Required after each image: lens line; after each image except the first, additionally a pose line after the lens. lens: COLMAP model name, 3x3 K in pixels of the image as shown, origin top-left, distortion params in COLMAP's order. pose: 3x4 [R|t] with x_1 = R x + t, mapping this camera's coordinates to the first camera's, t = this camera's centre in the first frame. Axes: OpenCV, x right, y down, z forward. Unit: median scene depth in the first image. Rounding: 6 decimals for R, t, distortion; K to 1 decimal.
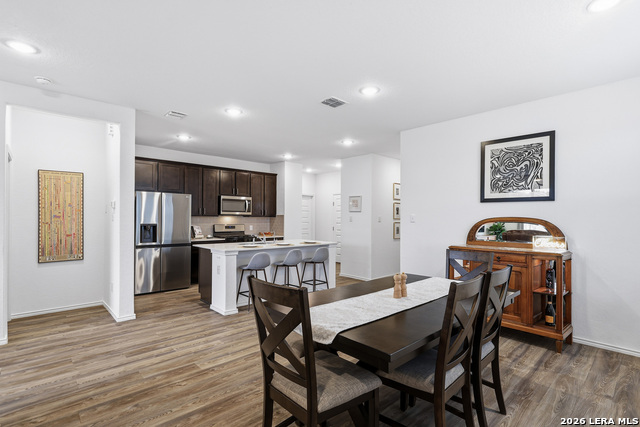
lens RADIAL K [[306.7, 0, 320.0], [0, 306.7, 213.5], [0, 0, 1]] dist [0.001377, 0.000233]
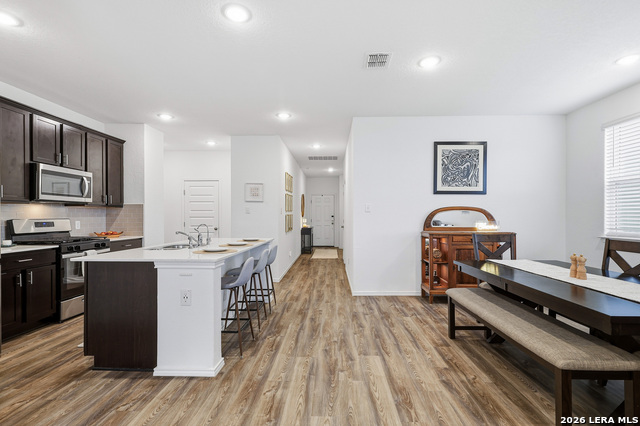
lens RADIAL K [[300.6, 0, 318.9], [0, 300.6, 216.4], [0, 0, 1]] dist [0.004007, 0.000312]
pose [[0.710379, -0.005420, 0.703799, -0.545873], [-0.007651, 0.999852, 0.015422, 0.031890], [-0.703778, -0.016340, 0.710232, 0.472719]]
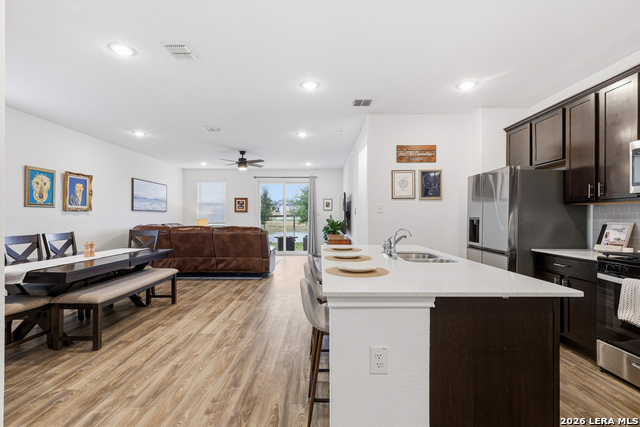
lens RADIAL K [[300.6, 0, 318.9], [0, 300.6, 216.9], [0, 0, 1]] dist [0.004007, 0.000312]
pose [[-0.683073, -0.007076, -0.730316, 0.309544], [0.007319, 0.999837, -0.016533, 0.052824], [0.730314, -0.016639, -0.682909, 1.535766]]
